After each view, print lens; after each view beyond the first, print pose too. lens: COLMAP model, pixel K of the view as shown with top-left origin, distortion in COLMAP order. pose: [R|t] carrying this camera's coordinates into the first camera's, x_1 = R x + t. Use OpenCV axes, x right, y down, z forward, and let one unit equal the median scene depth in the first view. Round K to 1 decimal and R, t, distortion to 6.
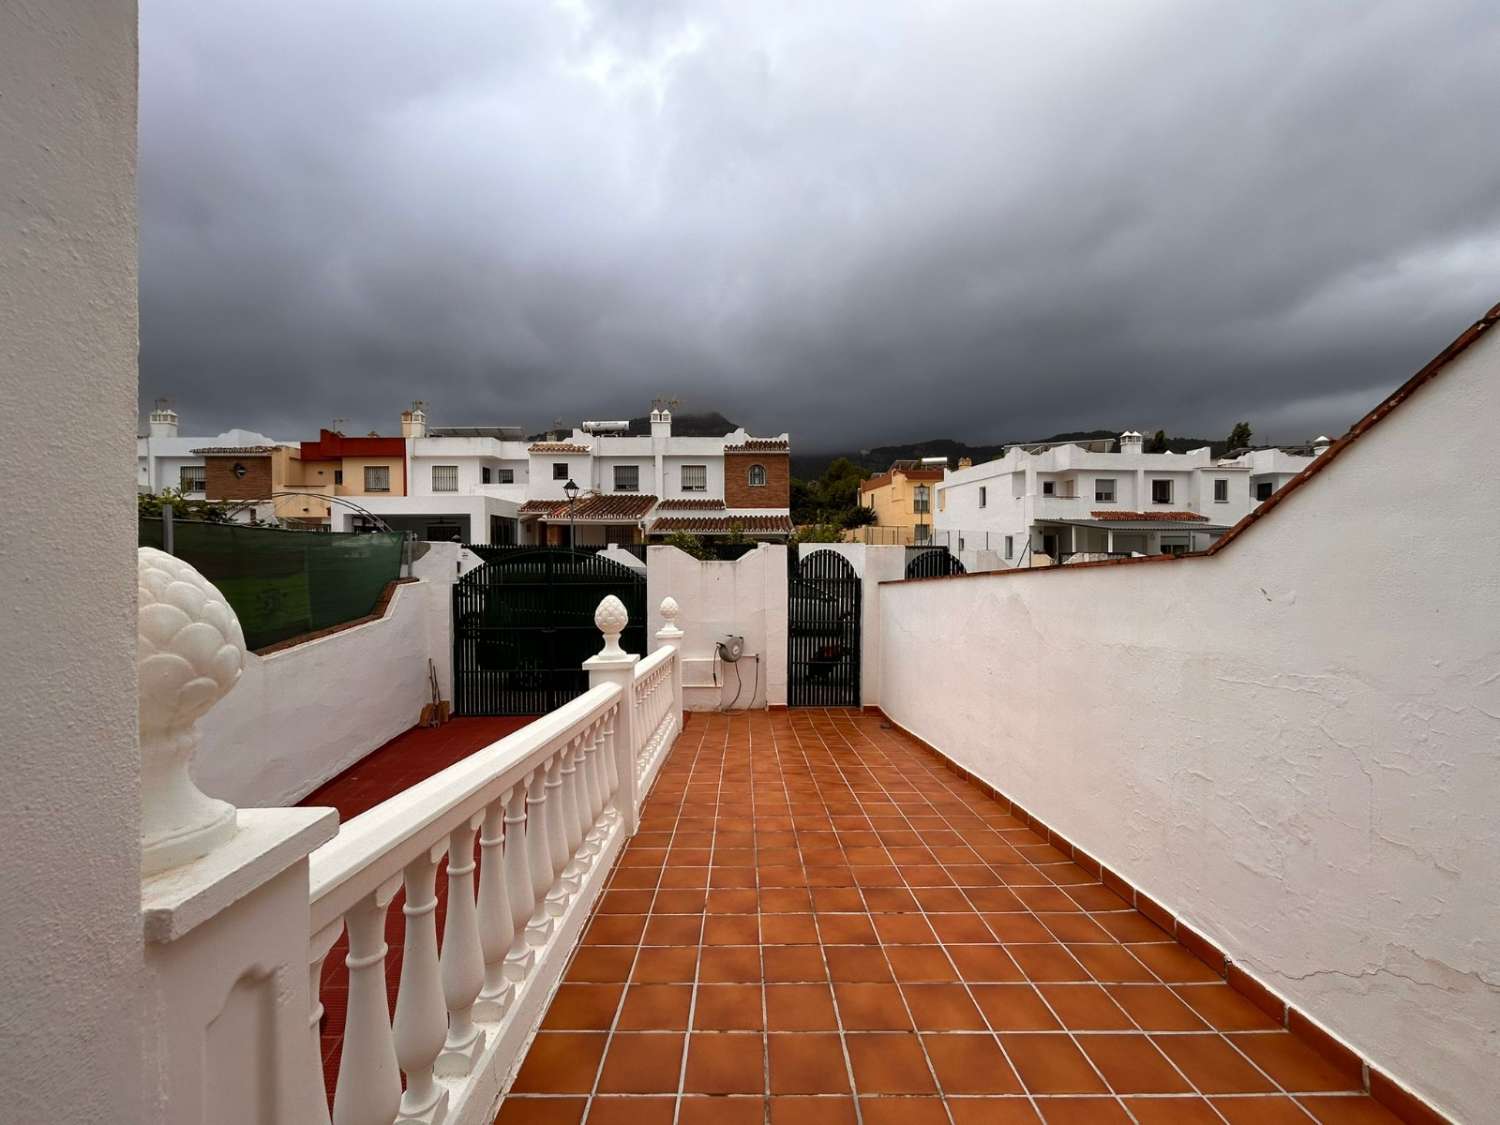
lens RADIAL K [[609.9, 0, 750.4], [0, 609.9, 553.9], [0, 0, 1]] dist [-0.001408, 0.000945]
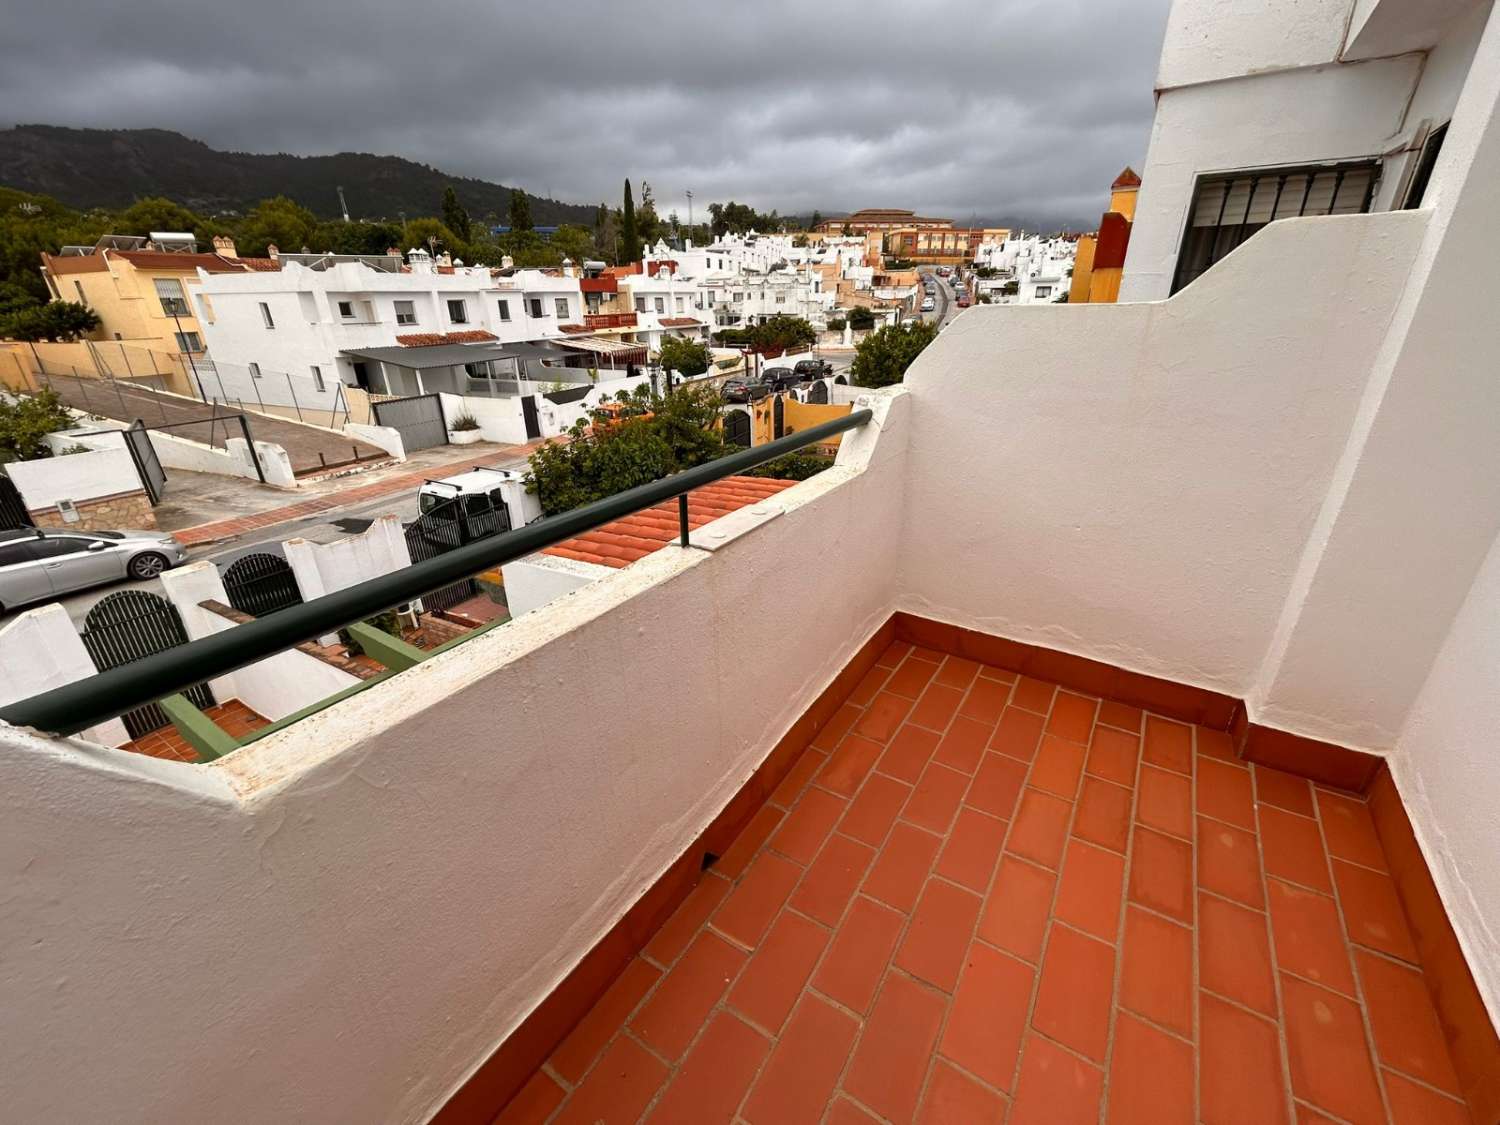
lens RADIAL K [[611.7, 0, 752.2], [0, 611.7, 560.8], [0, 0, 1]] dist [-0.000878, 0.000872]
pose [[0.553768, -0.328967, 0.764932, -0.016480], [0.017456, 0.923034, 0.384323, -0.113094], [-0.832488, -0.199473, 0.516889, -0.102185]]
